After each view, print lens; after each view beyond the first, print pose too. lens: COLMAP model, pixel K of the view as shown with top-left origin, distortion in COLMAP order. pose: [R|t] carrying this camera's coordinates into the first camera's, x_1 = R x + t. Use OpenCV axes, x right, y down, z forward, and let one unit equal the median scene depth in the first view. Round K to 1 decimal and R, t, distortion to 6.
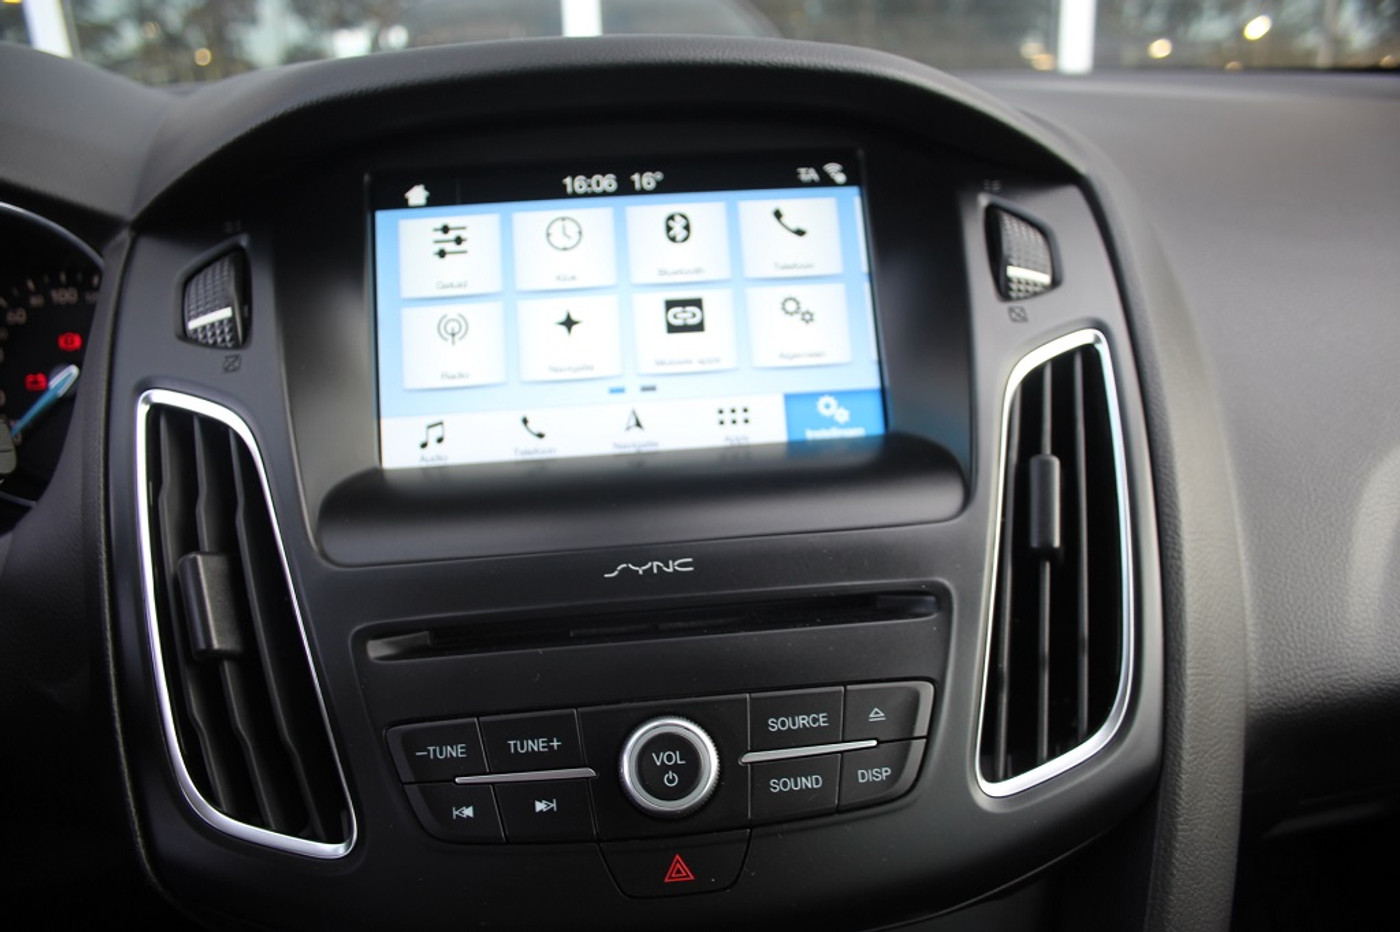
lens RADIAL K [[1152.4, 0, 702.1], [0, 1152.4, 512.0], [0, 0, 1]] dist [-0.148873, 0.100240]
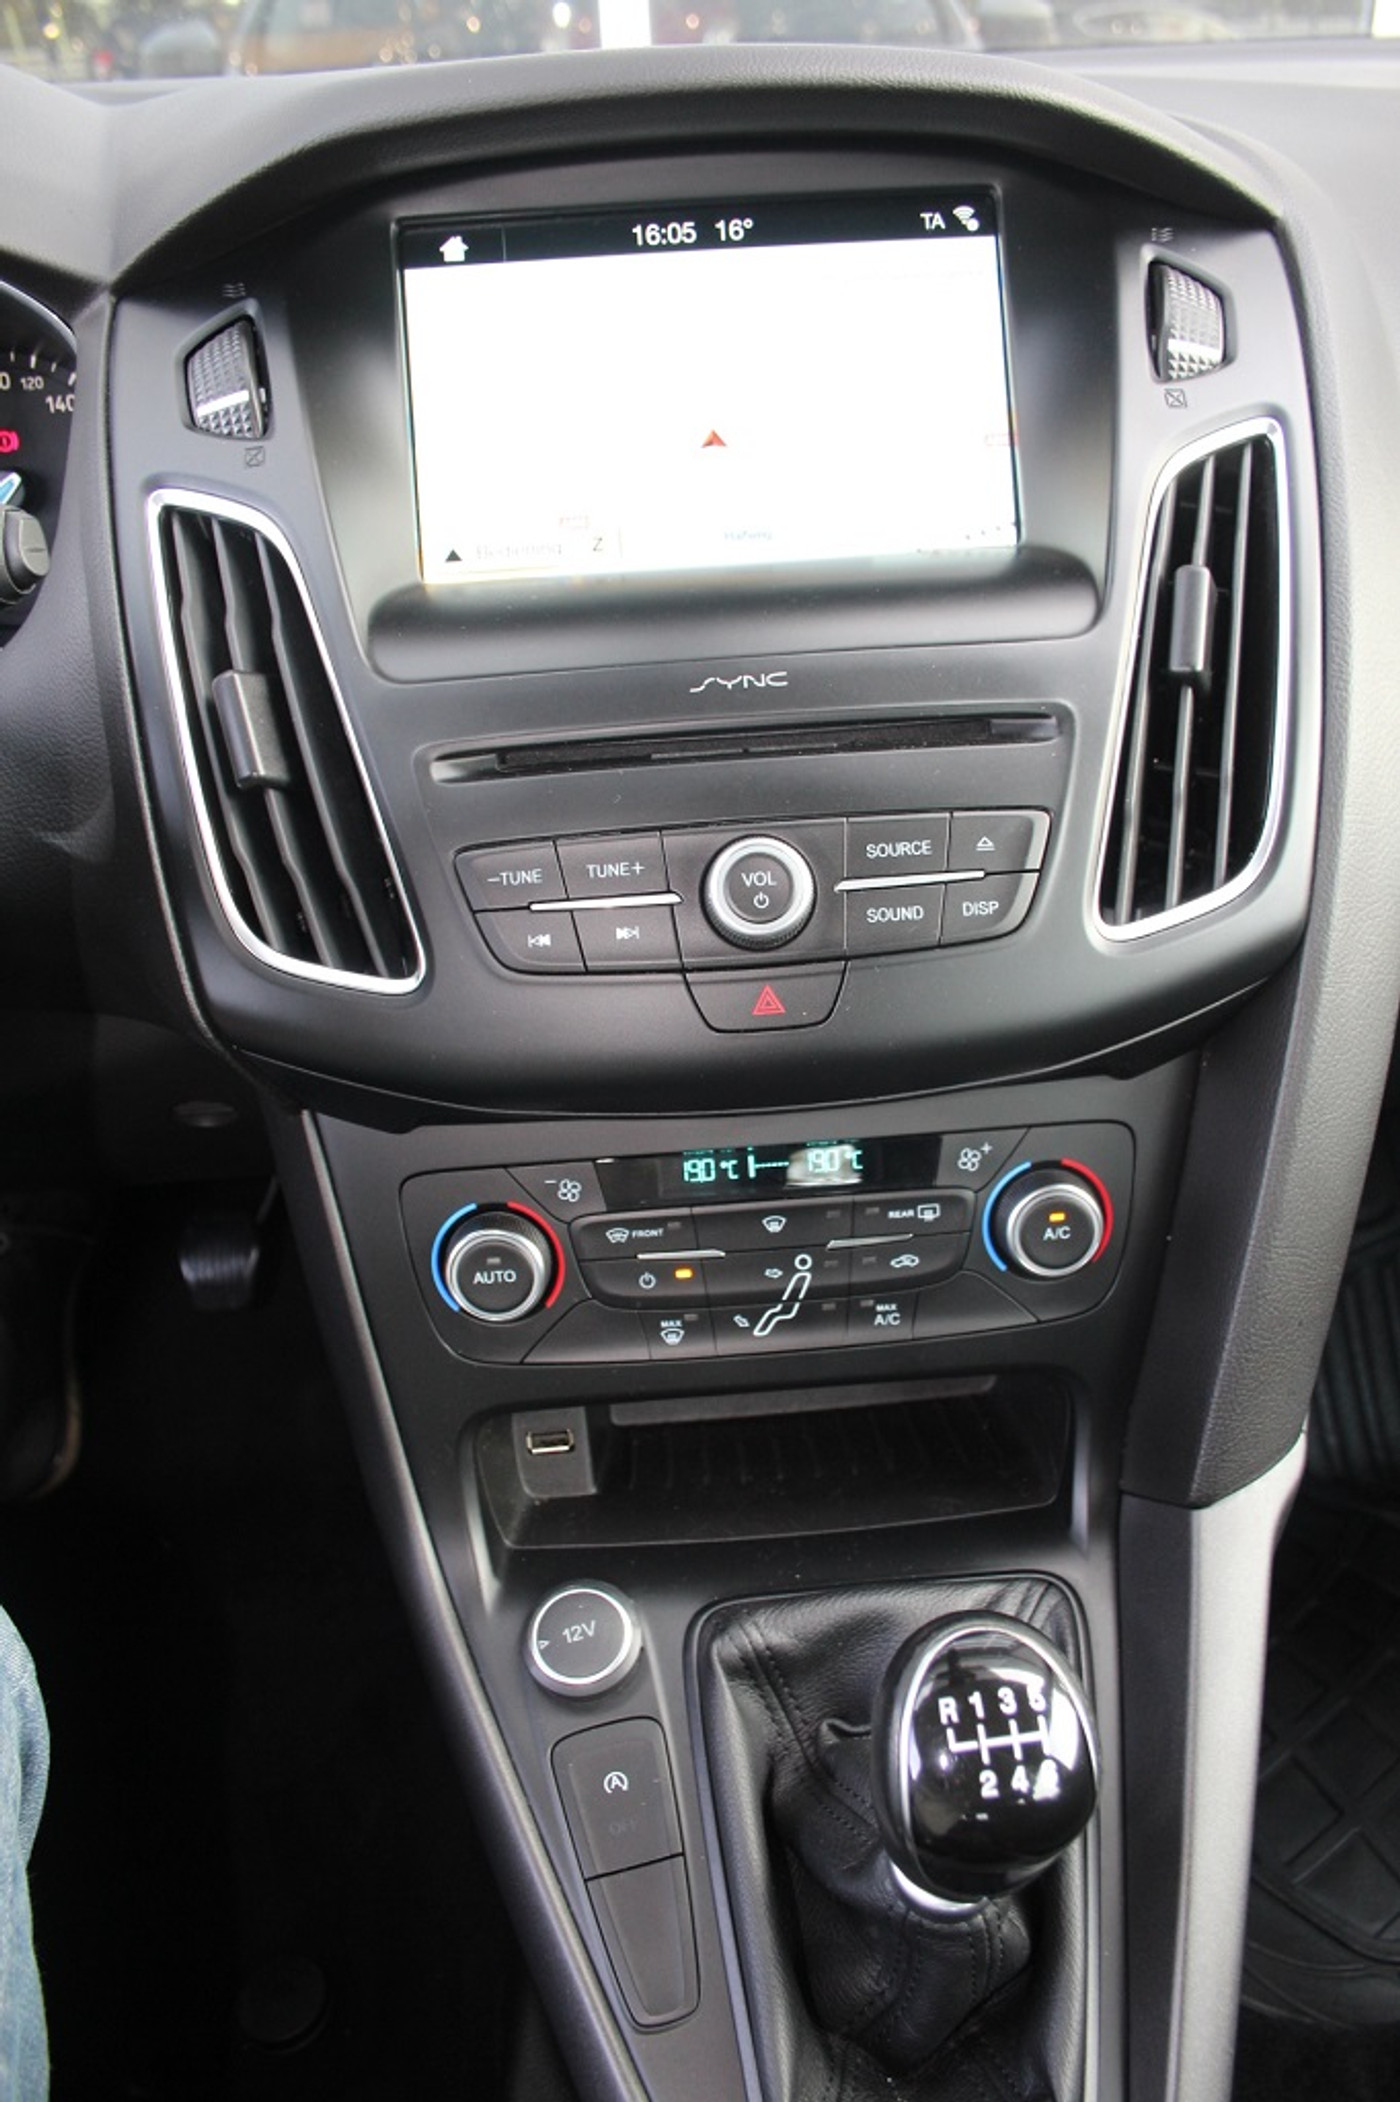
lens RADIAL K [[1687.0, 0, 711.8], [0, 1687.0, 1062.7], [0, 0, 1]] dist [-0.134331, 0.099087]
pose [[0.998856, 0.014717, -0.045498, -0.002464], [-0.005370, 0.979966, 0.199091, 0.071777], [0.047517, -0.198619, 0.978924, -0.320319]]
